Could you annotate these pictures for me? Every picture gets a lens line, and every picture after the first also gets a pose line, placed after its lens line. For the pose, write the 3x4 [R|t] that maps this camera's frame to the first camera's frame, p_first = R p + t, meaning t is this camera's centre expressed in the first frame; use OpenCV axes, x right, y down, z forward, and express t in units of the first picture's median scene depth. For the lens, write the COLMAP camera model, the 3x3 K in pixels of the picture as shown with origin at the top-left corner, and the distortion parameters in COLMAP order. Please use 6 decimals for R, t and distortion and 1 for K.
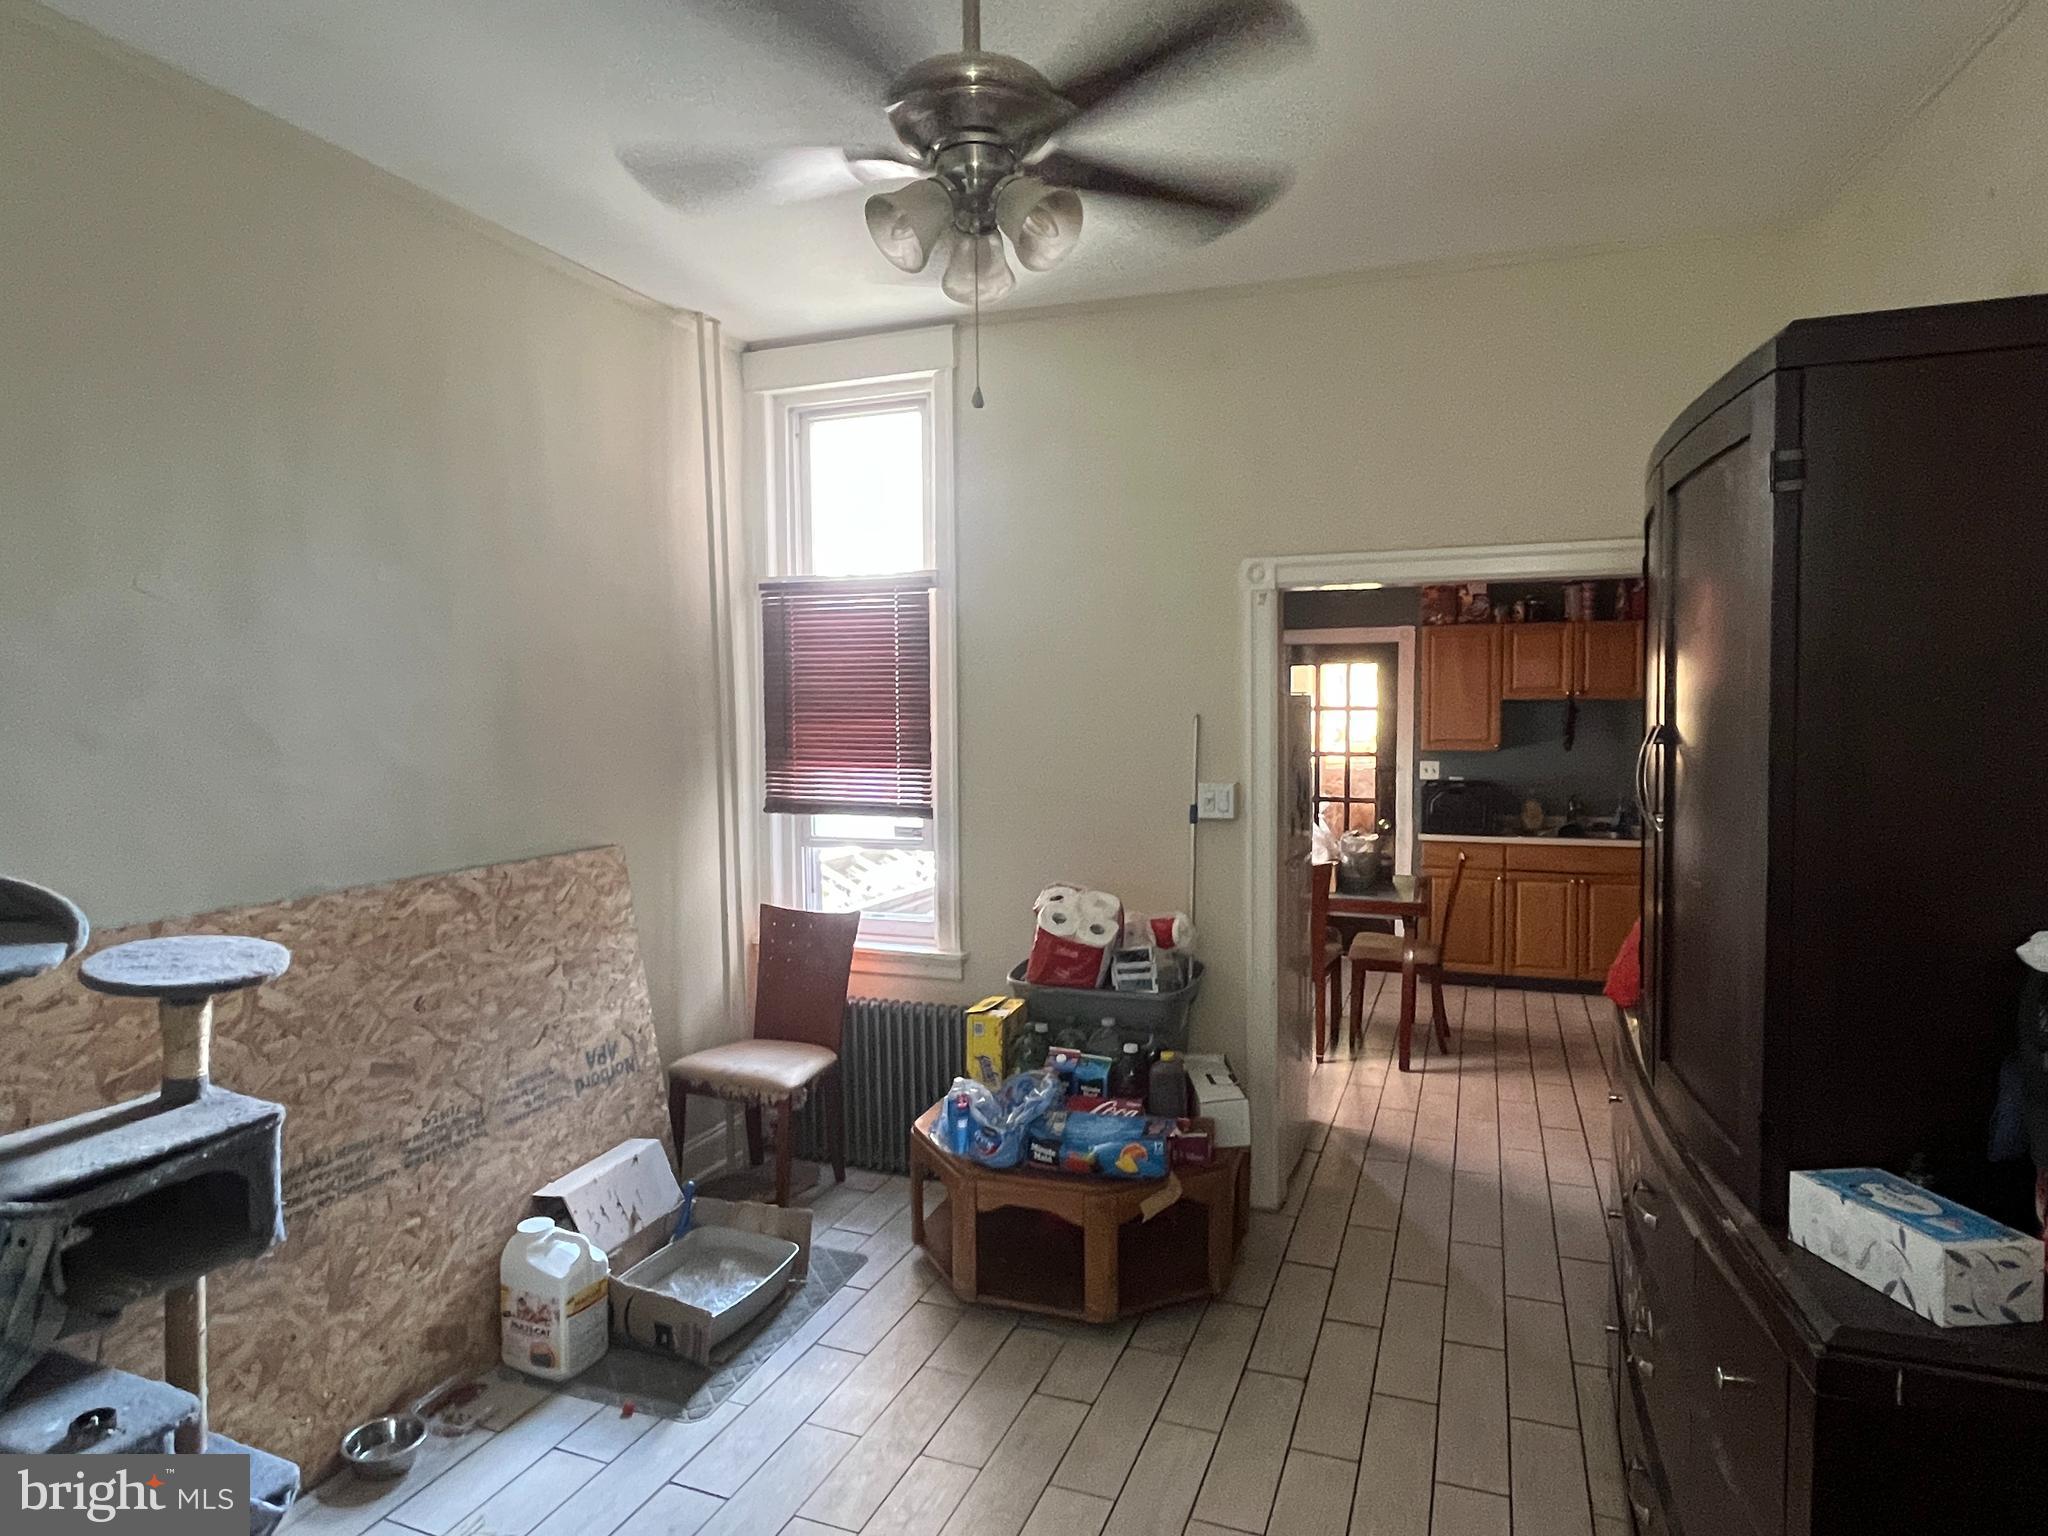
lens RADIAL K [[1214.3, 0, 1013.7], [0, 1214.3, 769.4], [0, 0, 1]] dist [-0.004521, -0.000525]
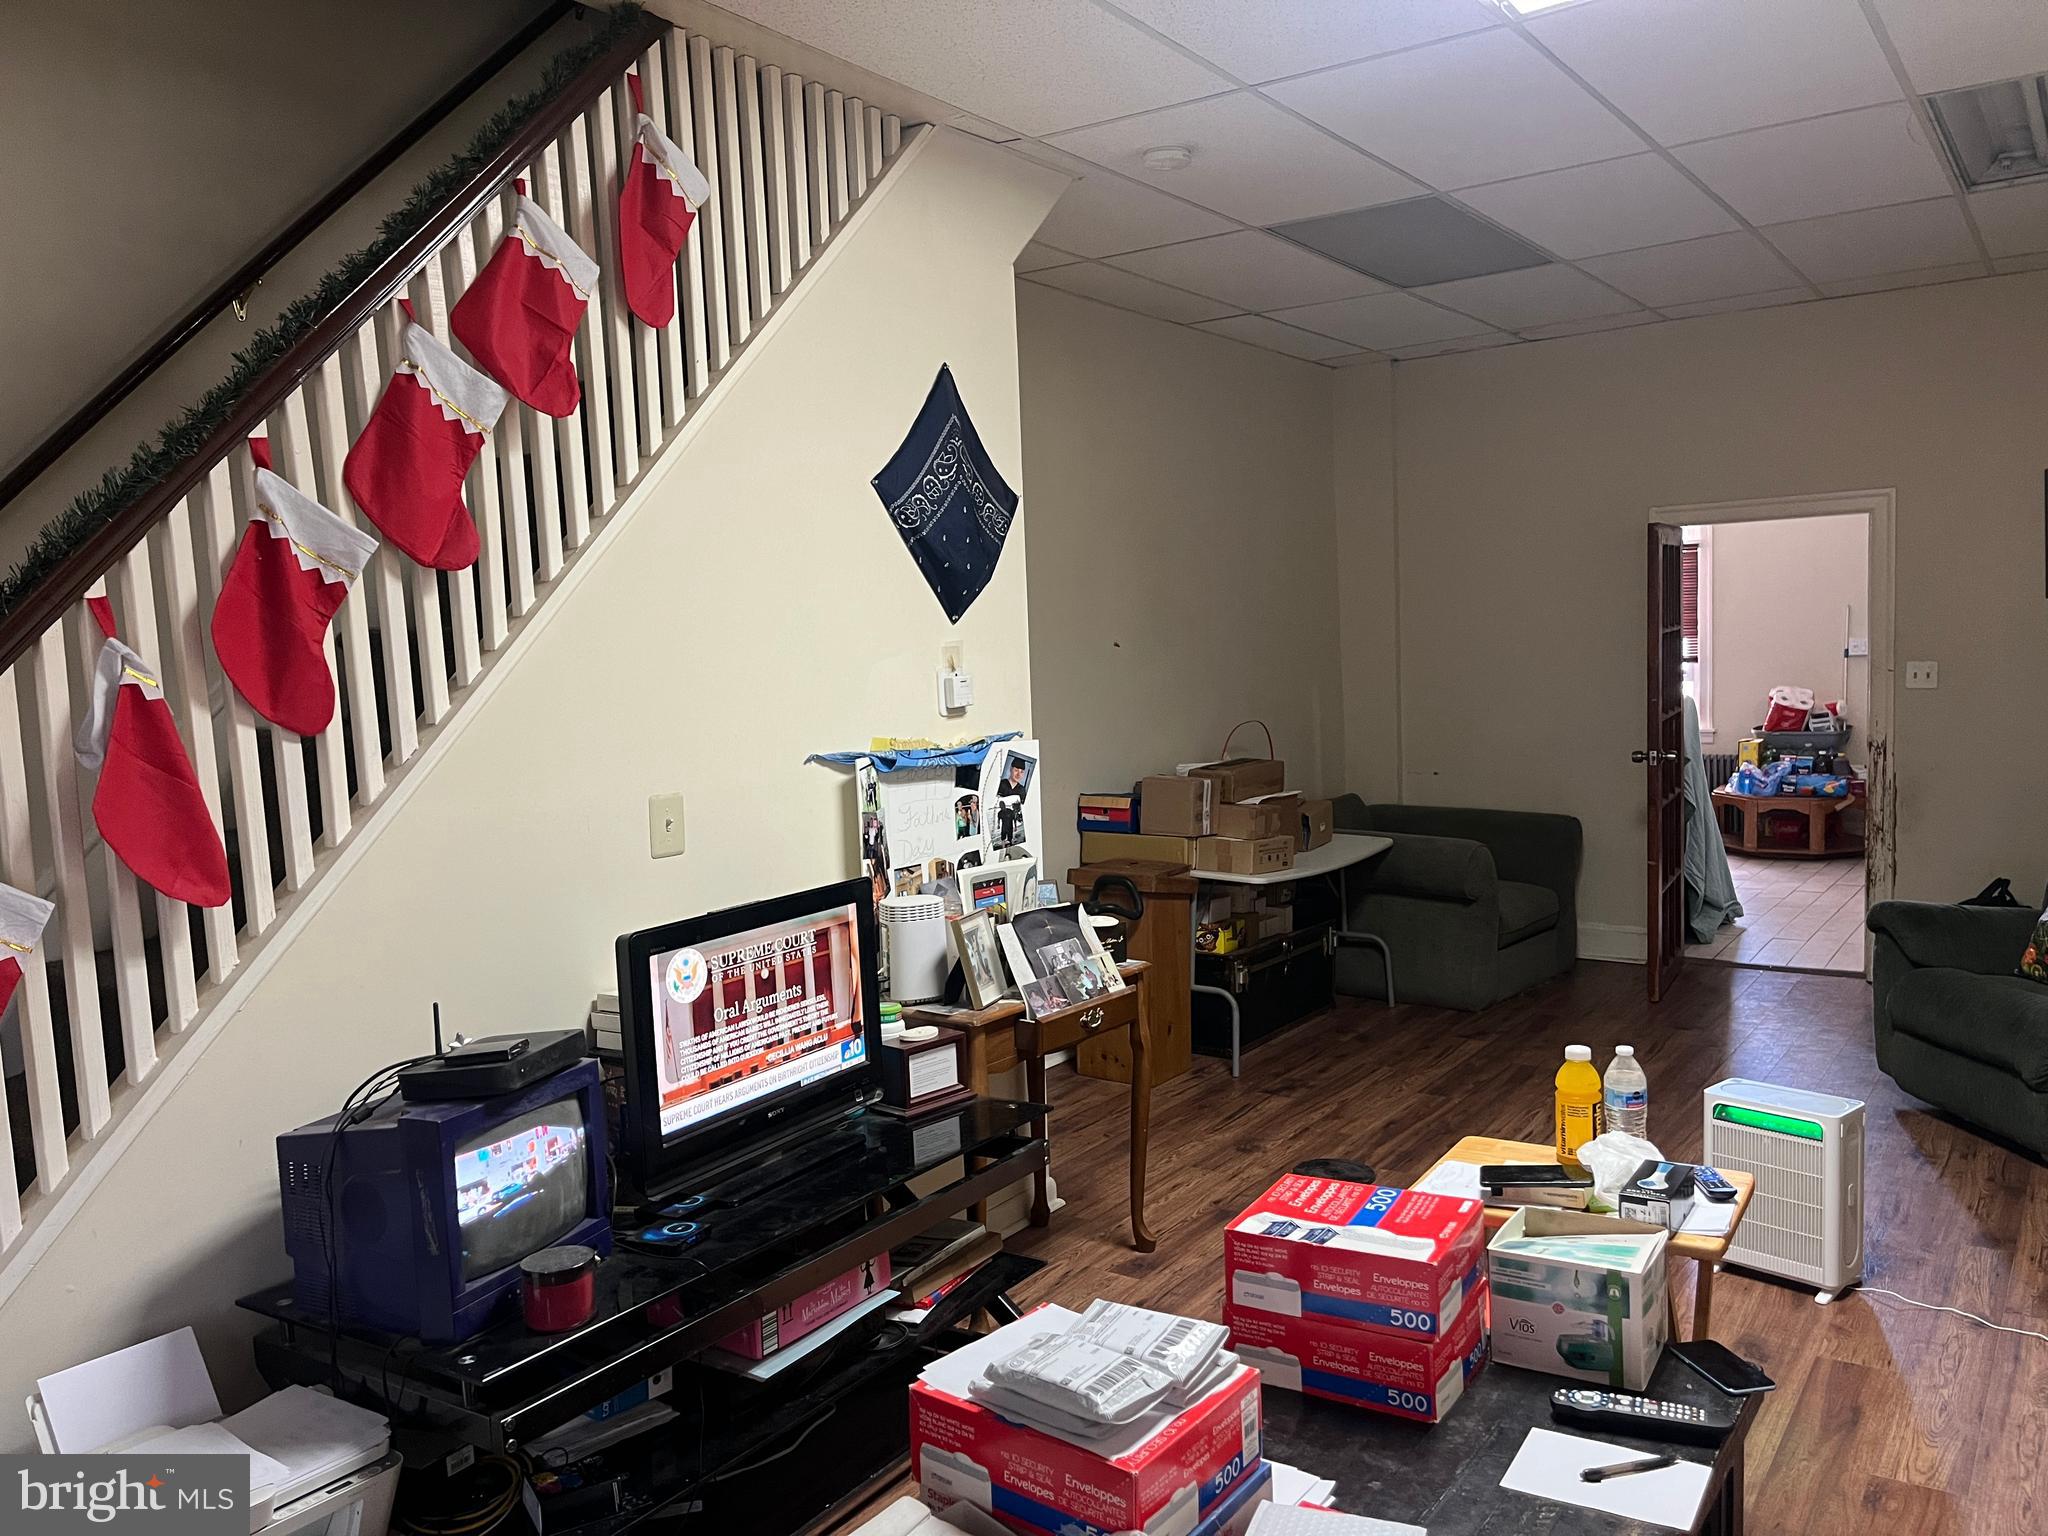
lens RADIAL K [[1556.5, 0, 1026.0], [0, 1556.5, 772.8], [0, 0, 1]] dist [0.053672, -0.081524]
pose [[0.968244, -0.010820, -0.249774, -0.534959], [0.018783, 0.999388, 0.029521, 0.135334], [0.249302, -0.033275, 0.967854, -1.923335]]
